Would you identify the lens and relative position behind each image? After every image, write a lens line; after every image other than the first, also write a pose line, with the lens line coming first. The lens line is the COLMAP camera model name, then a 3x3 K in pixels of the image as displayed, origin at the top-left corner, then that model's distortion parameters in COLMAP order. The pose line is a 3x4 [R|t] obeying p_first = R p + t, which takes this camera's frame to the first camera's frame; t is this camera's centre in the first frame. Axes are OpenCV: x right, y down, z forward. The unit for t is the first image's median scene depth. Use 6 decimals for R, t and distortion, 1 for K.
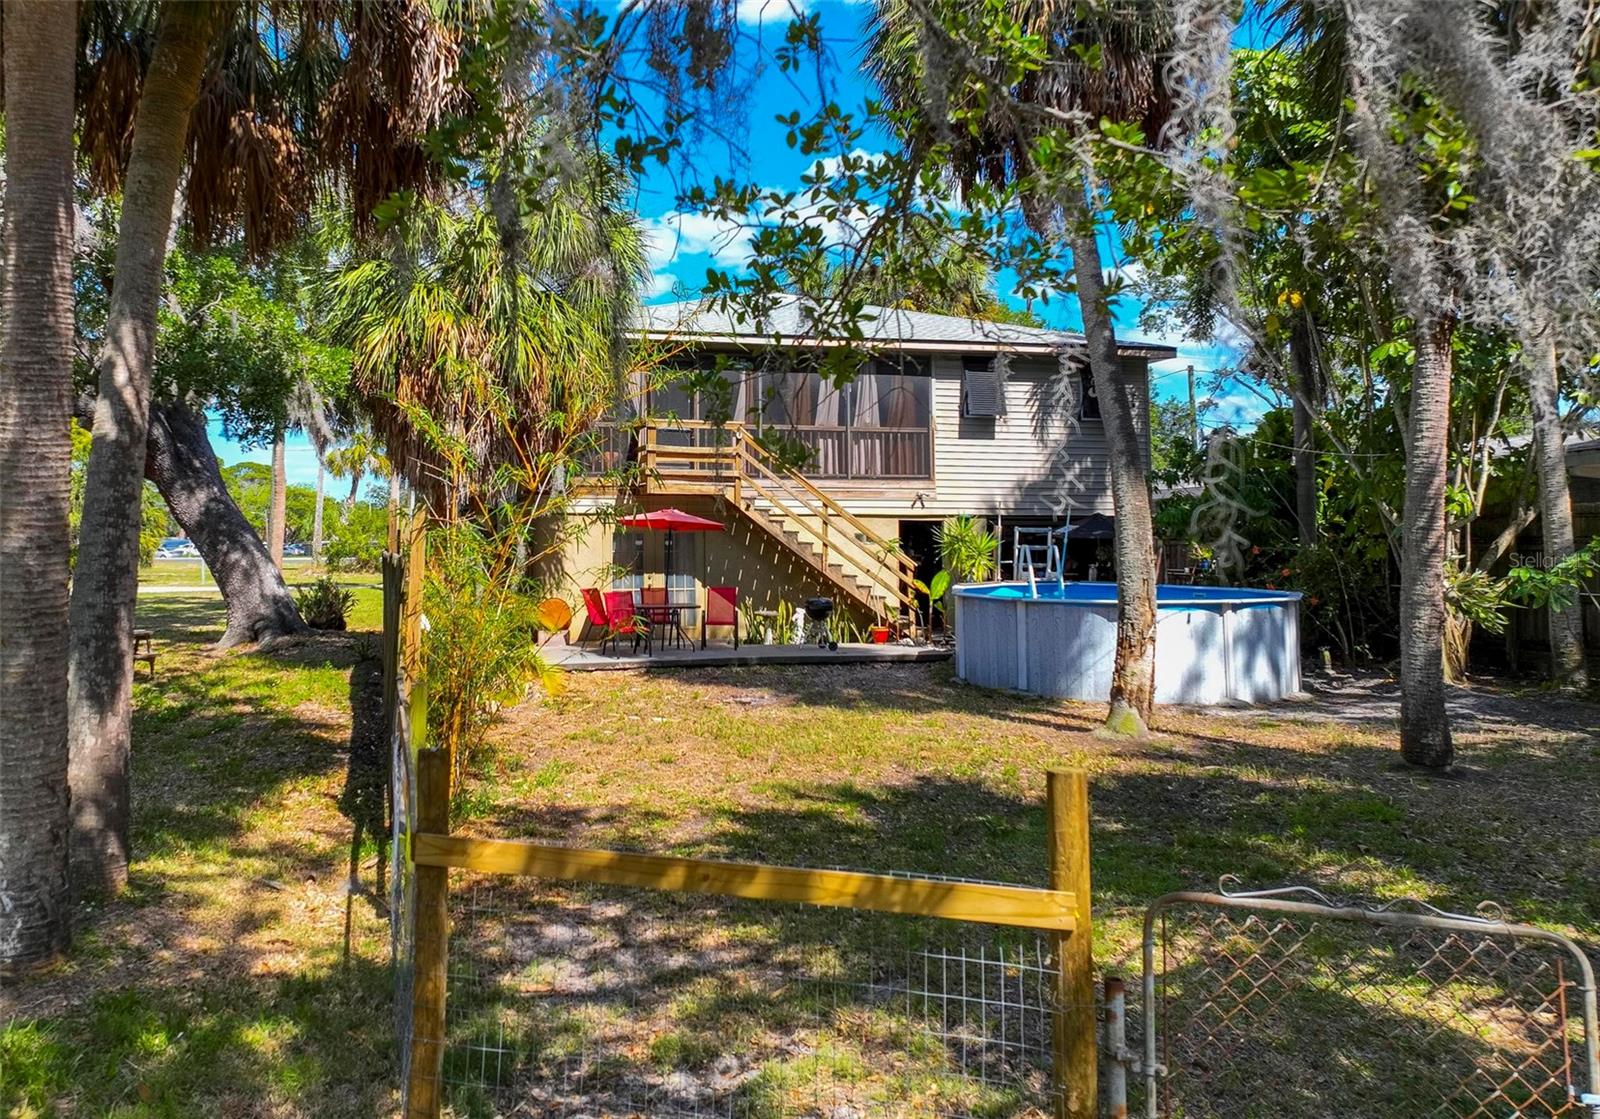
lens RADIAL K [[1188.7, 0, 800.0], [0, 1188.7, 559.5], [0, 0, 1]] dist [-0.045247, 0.001640]
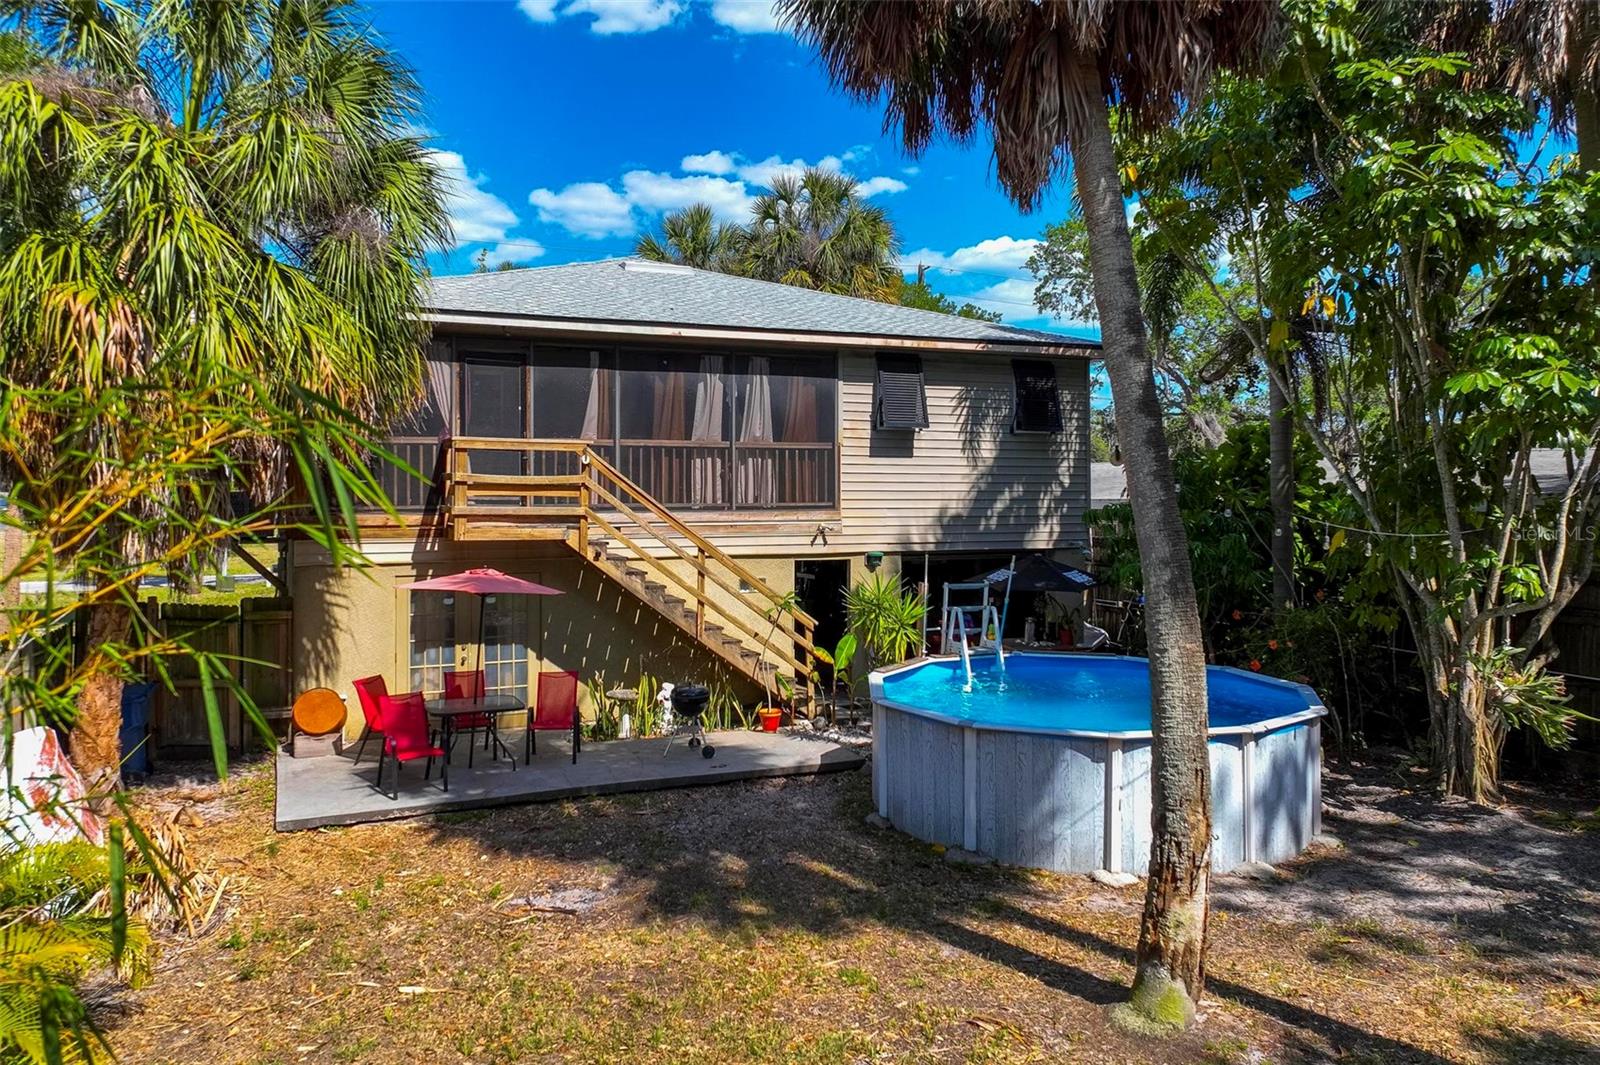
lens RADIAL K [[894.5, 0, 800.0], [0, 894.5, 532.5], [0, 0, 1]] dist [0.000536, -0.033457]
pose [[0.993974, 0.007576, 0.109352, 0.021303], [-0.017155, 0.996067, 0.086928, -0.108794], [-0.108263, -0.088280, 0.990195, 0.421655]]
